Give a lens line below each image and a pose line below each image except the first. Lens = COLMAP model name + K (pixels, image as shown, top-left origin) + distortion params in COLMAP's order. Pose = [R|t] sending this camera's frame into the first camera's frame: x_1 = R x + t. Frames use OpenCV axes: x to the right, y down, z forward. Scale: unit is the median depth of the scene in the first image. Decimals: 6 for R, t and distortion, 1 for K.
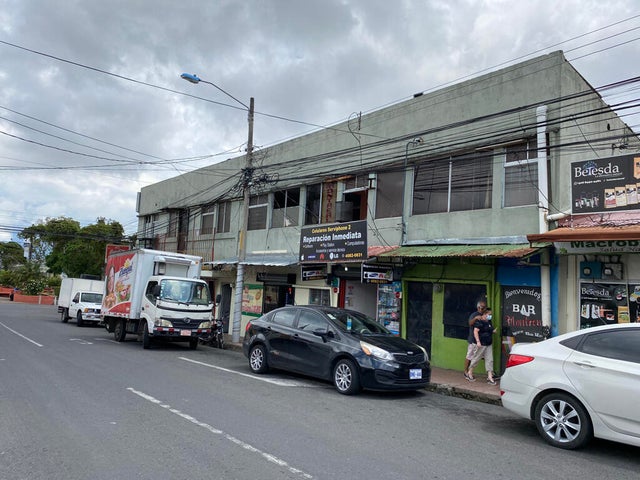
lens RADIAL K [[491.8, 0, 325.7], [0, 491.8, 238.6], [0, 0, 1]] dist [0.002857, 0.005703]
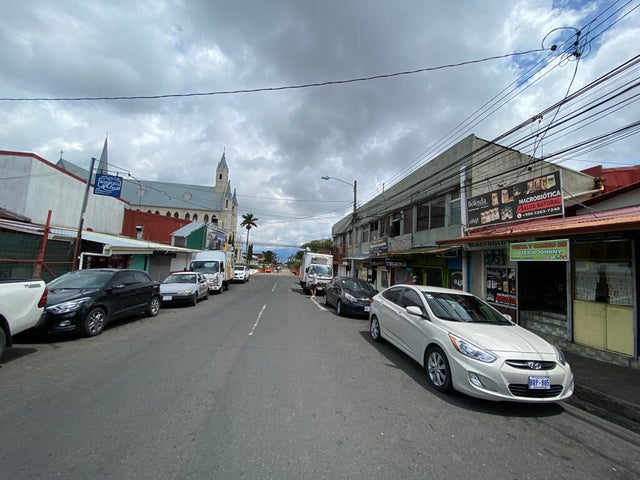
lens RADIAL K [[258.5, 0, 320.0], [0, 258.5, 240.0], [0, 0, 1]] dist [0.029884, -0.027894]
pose [[0.855182, -0.051378, -0.515776, 0.394828], [0.040736, 0.998659, -0.031936, 0.000663], [0.516725, 0.006300, 0.856128, -0.053465]]
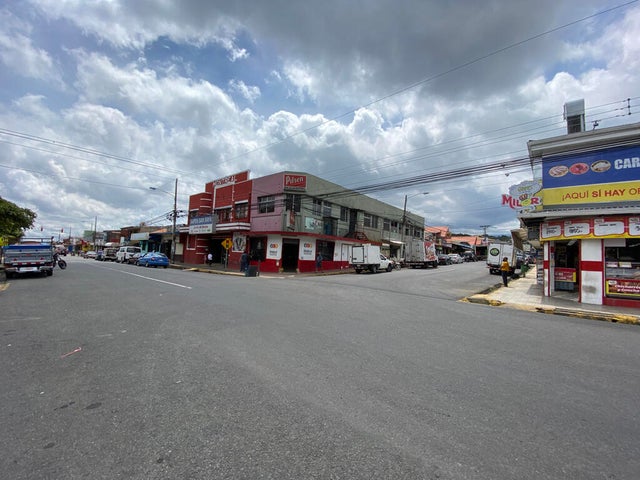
lens RADIAL K [[258.5, 0, 320.0], [0, 258.5, 240.0], [0, 0, 1]] dist [0.029884, -0.027894]
pose [[-0.139675, -0.003616, 0.990191, -2.598655], [-0.147590, 0.988899, -0.017207, 0.197971], [-0.979136, -0.148545, -0.138659, 2.505523]]
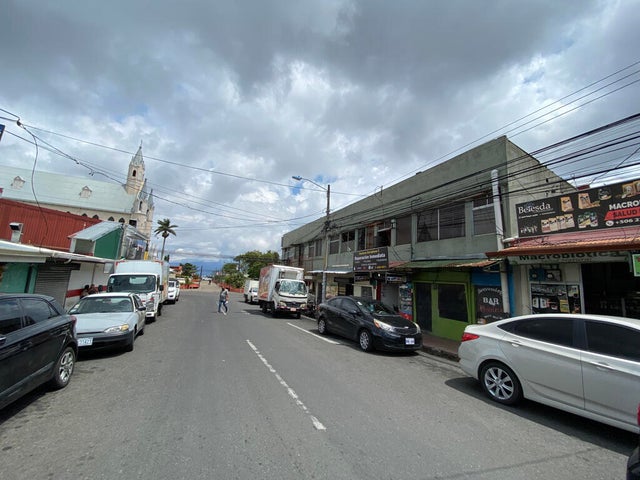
lens RADIAL K [[258.9, 0, 318.4], [0, 258.9, 240.4], [0, 0, 1]] dist [0.012273, -0.016967]
pose [[0.965905, -0.040681, -0.255681, 0.082244], [0.022738, 0.997091, -0.072748, 0.001690], [0.257897, 0.064454, 0.964020, 0.056088]]
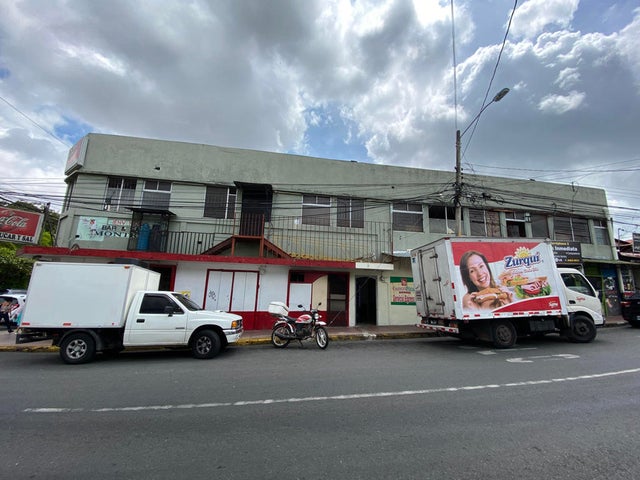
lens RADIAL K [[258.5, 0, 320.0], [0, 258.5, 240.0], [0, 0, 1]] dist [0.029884, -0.027894]
pose [[0.512215, 0.124846, 0.849735, -1.214271], [-0.080057, 0.992011, -0.097492, 0.126248], [-0.855118, -0.018091, 0.518118, 1.324352]]
